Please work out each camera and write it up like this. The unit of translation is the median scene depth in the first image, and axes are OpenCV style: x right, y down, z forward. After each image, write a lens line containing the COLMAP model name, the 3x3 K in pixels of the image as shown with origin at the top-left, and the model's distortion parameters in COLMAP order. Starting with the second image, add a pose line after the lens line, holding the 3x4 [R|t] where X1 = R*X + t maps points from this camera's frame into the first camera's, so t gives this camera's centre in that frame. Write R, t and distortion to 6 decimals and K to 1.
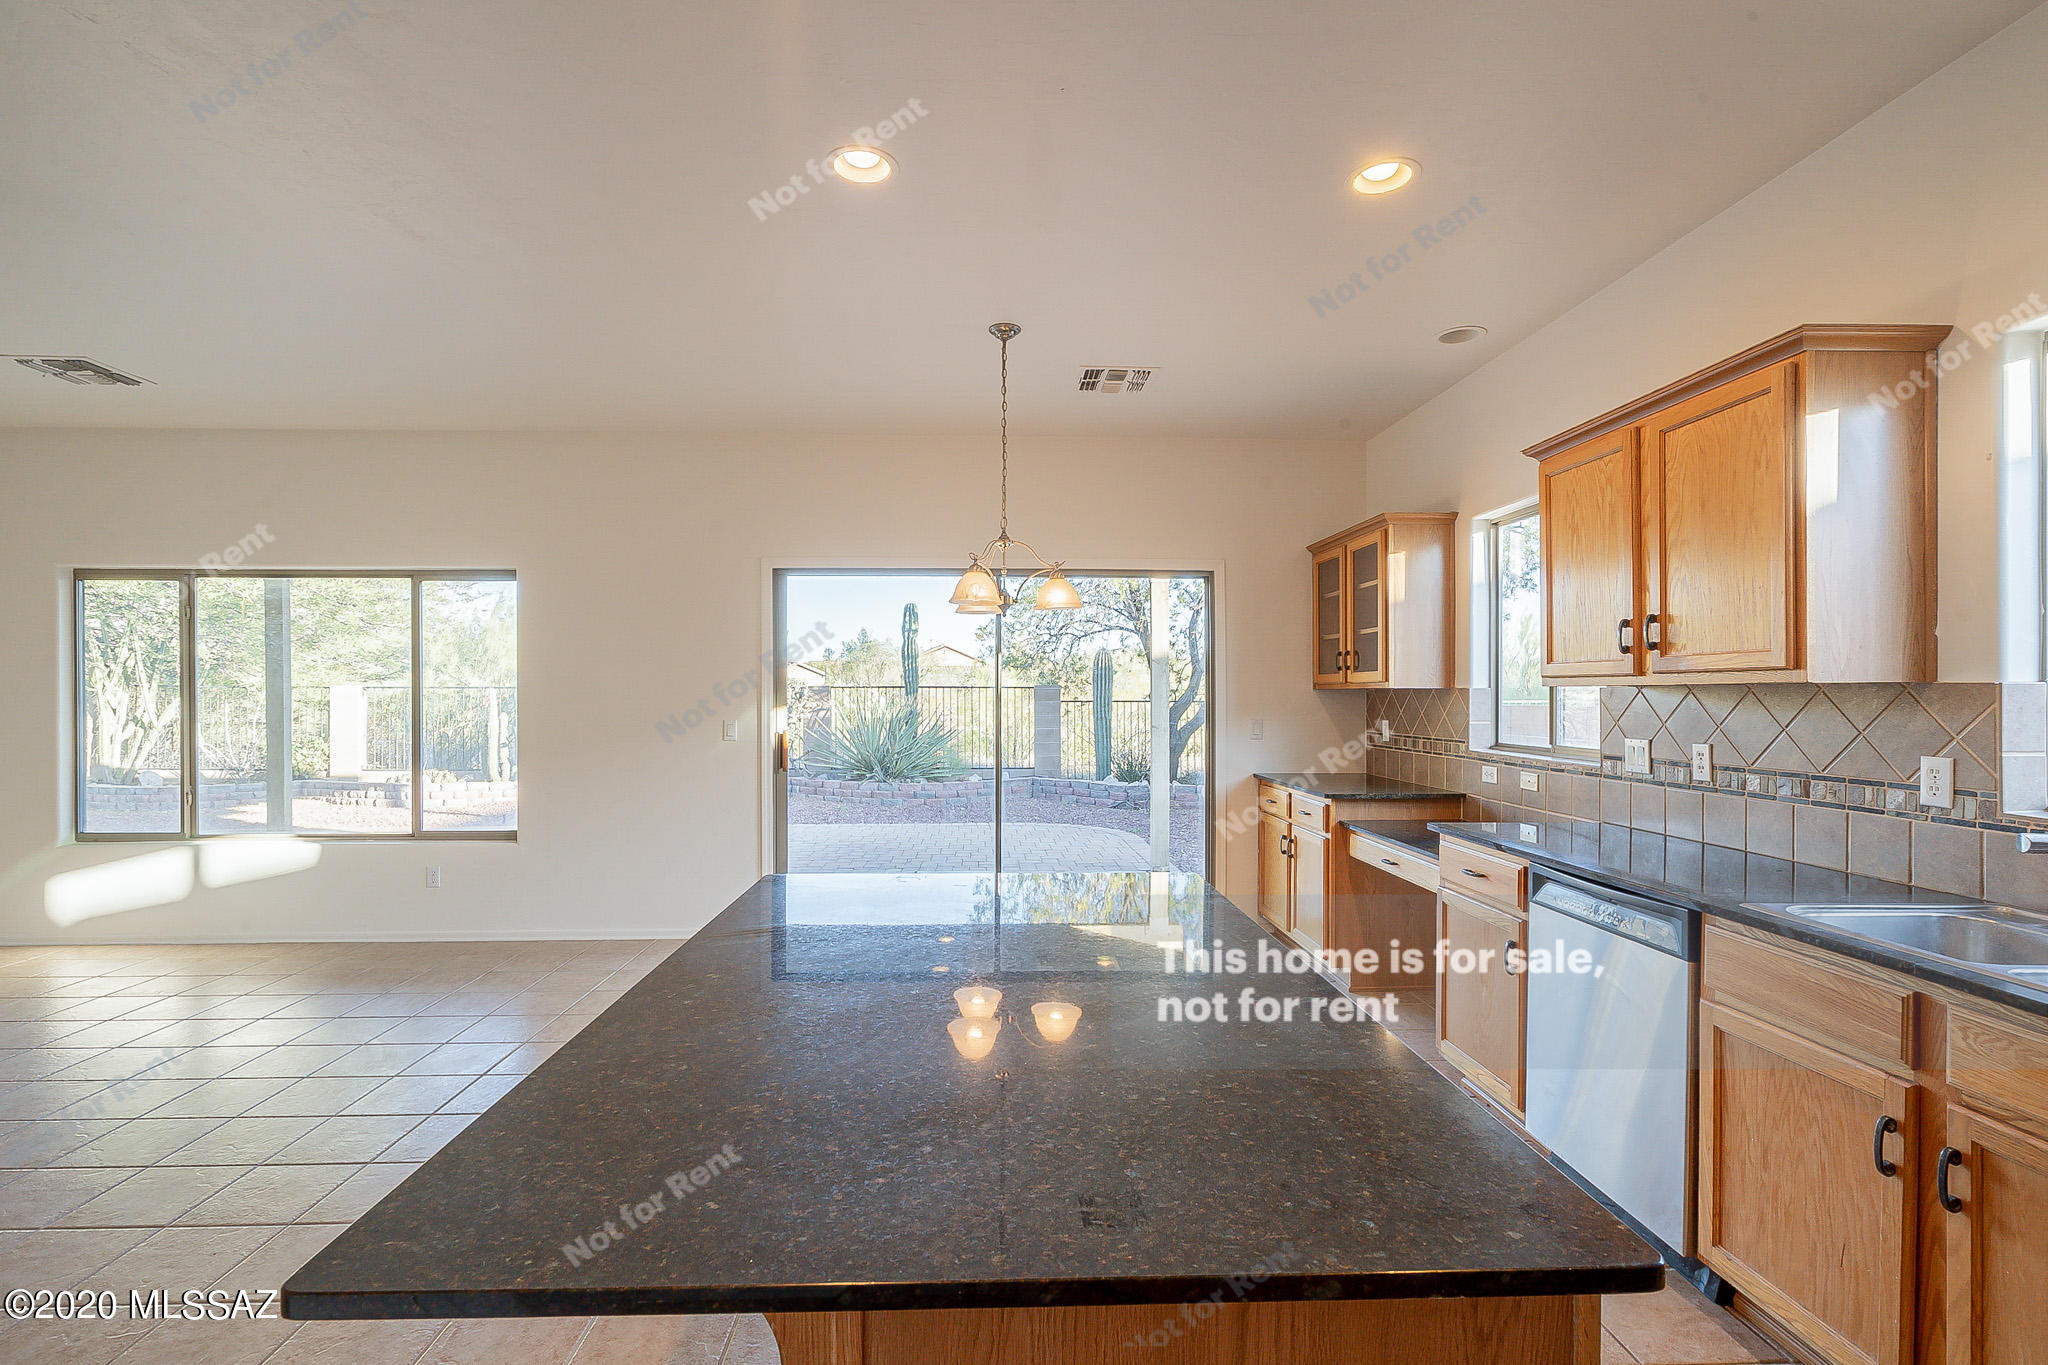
lens RADIAL K [[926.3, 0, 1013.3], [0, 926.3, 706.7], [0, 0, 1]] dist [-0.000728, 0.000082]
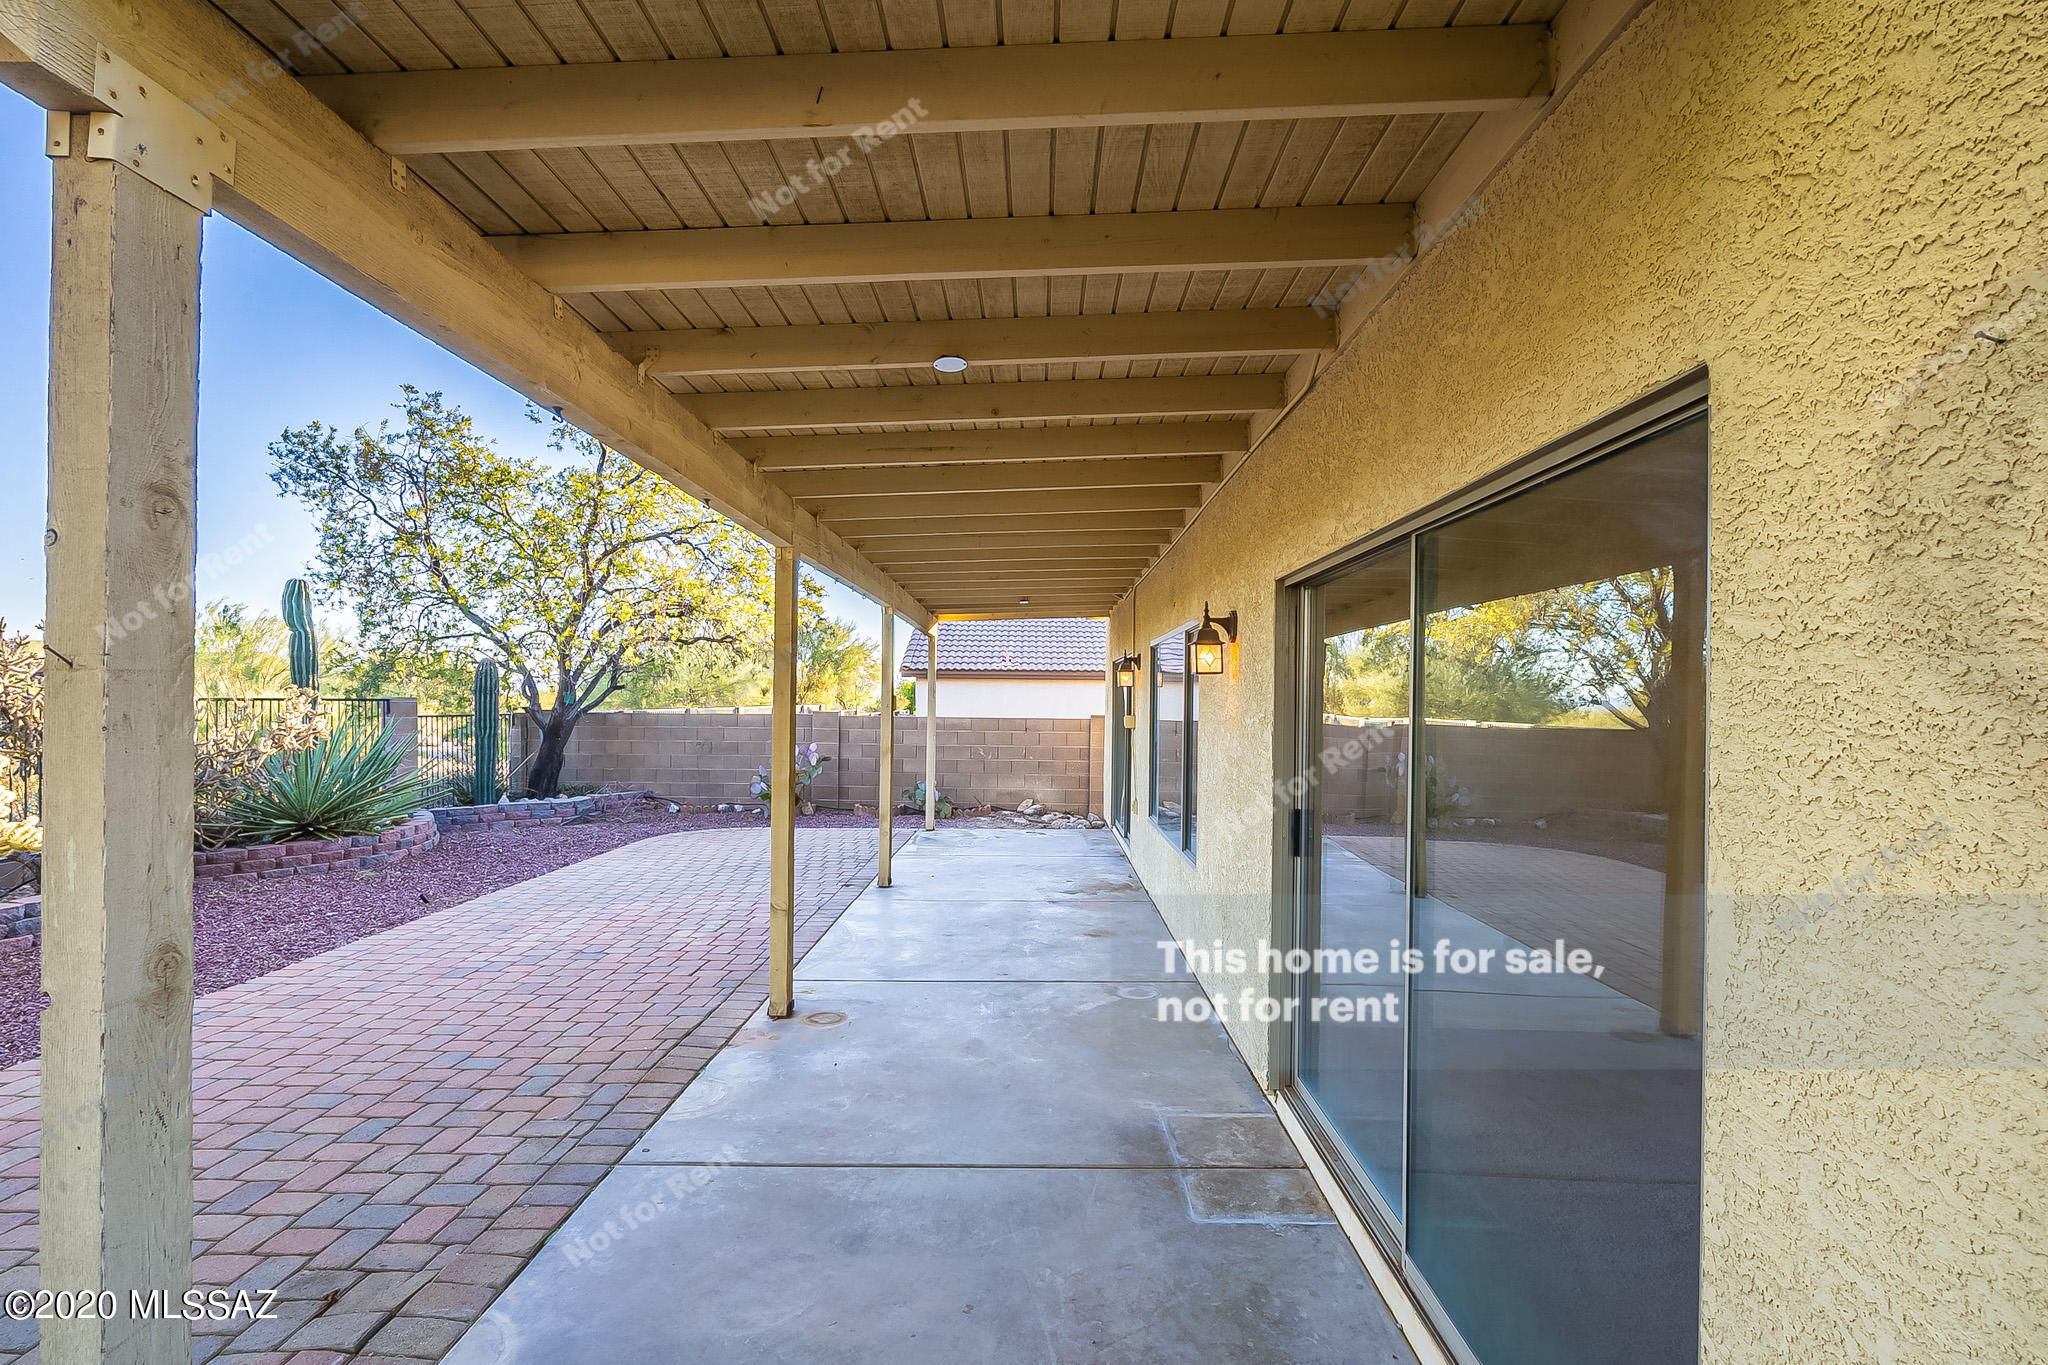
lens RADIAL K [[931.1, 0, 1017.7], [0, 931.1, 695.1], [0, 0, 1]] dist [-0.000481, 0.000460]
pose [[0.065724, 0.006523, 0.997817, -2.554865], [0.003245, 0.999972, -0.006751, -0.058128], [-0.997833, 0.003682, 0.065700, 1.417065]]
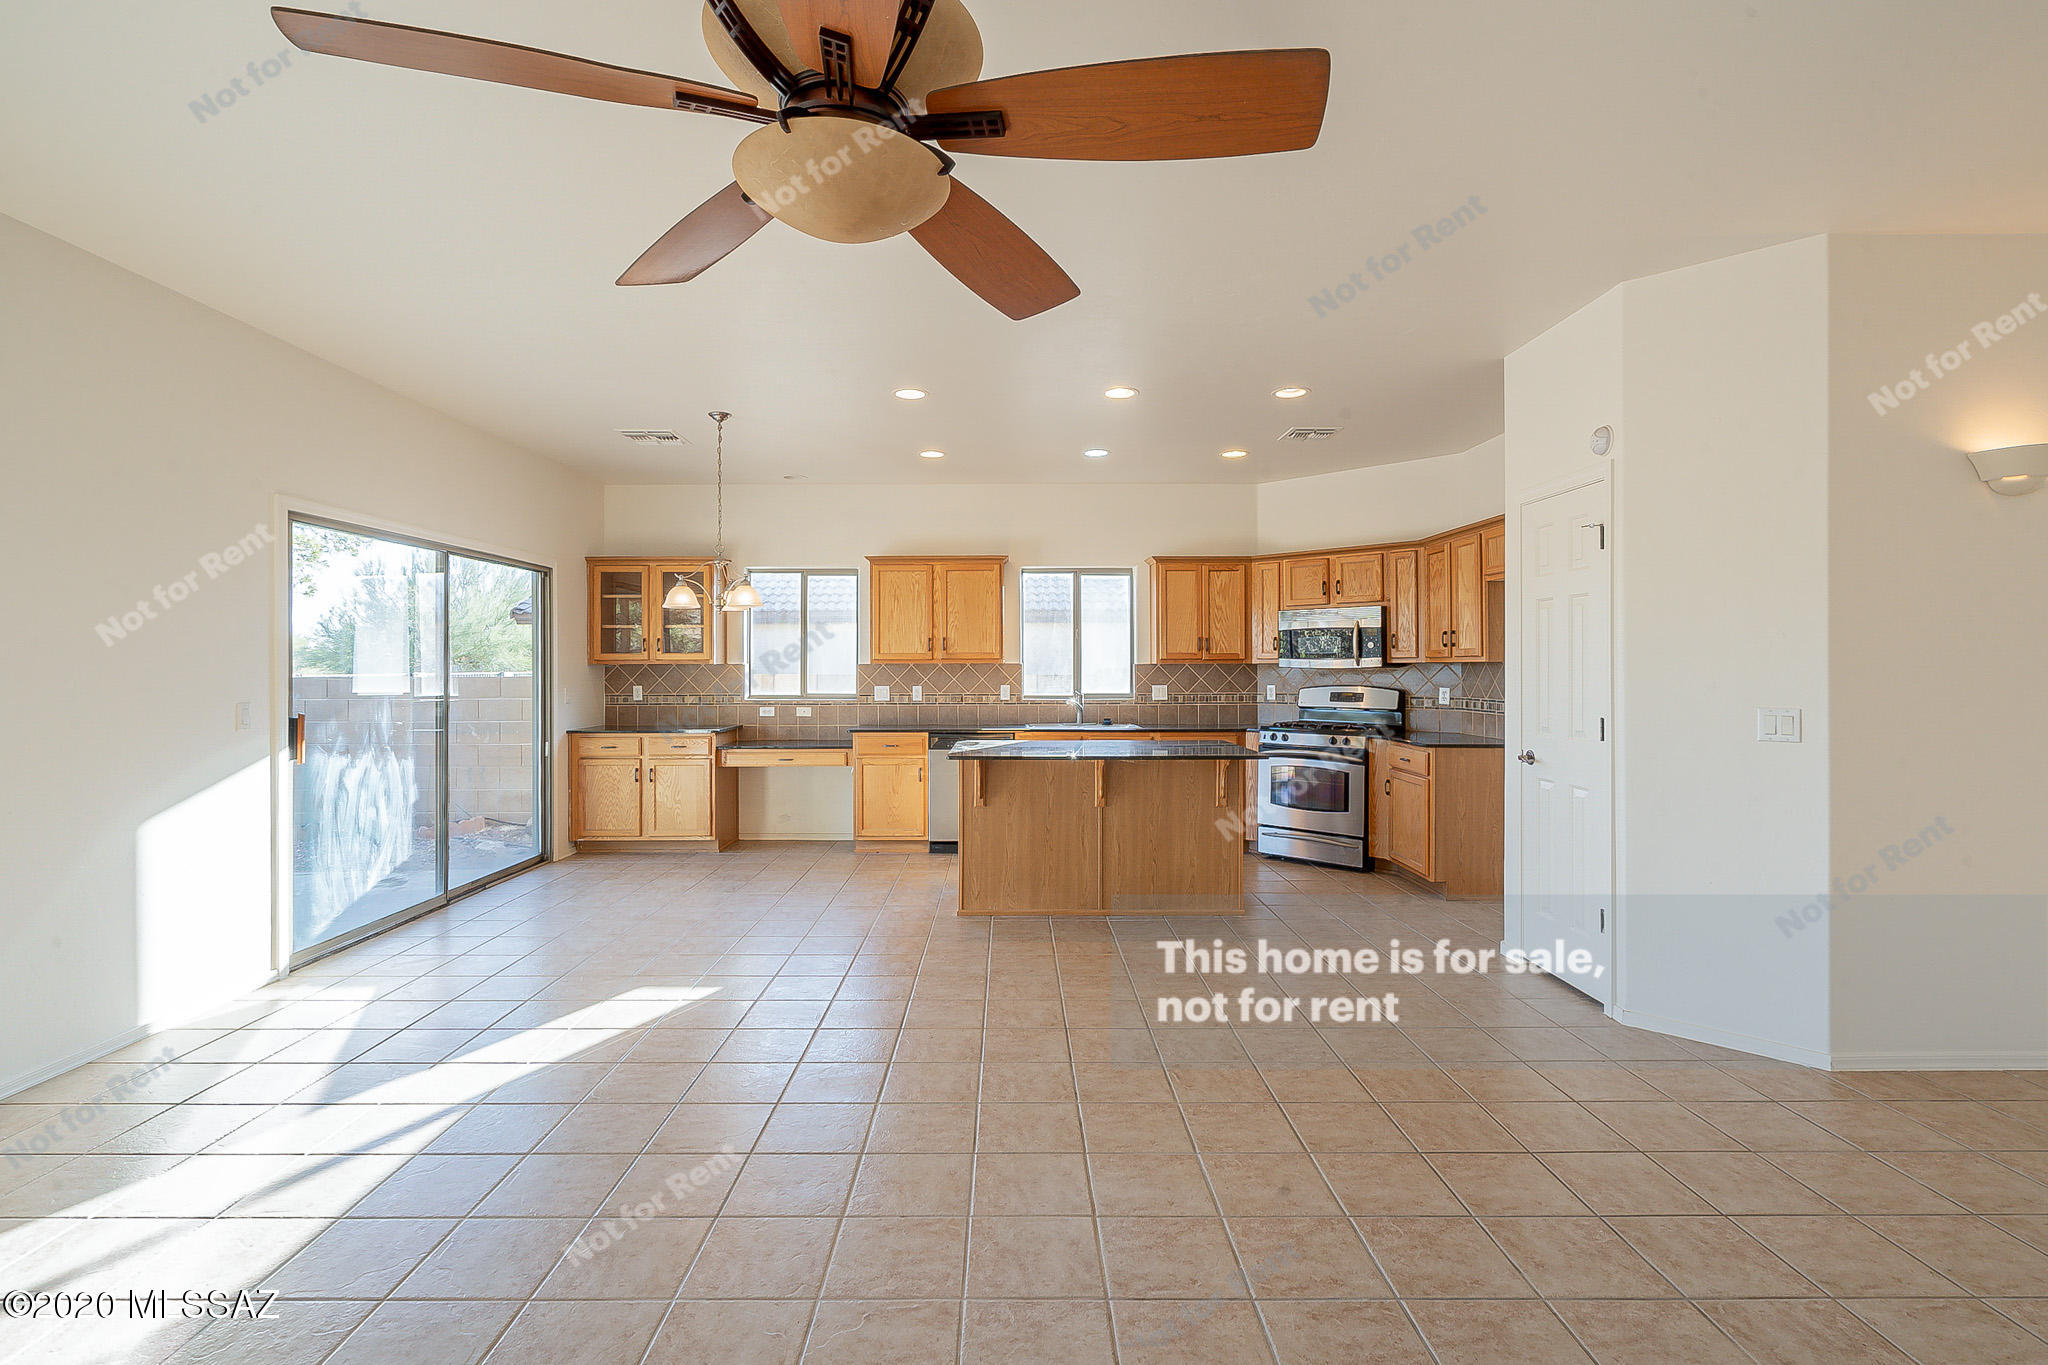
lens RADIAL K [[964.4, 0, 1017.3], [0, 964.4, 659.7], [0, 0, 1]] dist [-0.000494, 0.000118]
pose [[0.030111, 0.008173, 0.999513, -1.315926], [0.015863, 0.999837, -0.008654, -0.004224], [-0.999421, 0.016116, 0.029976, 0.438856]]
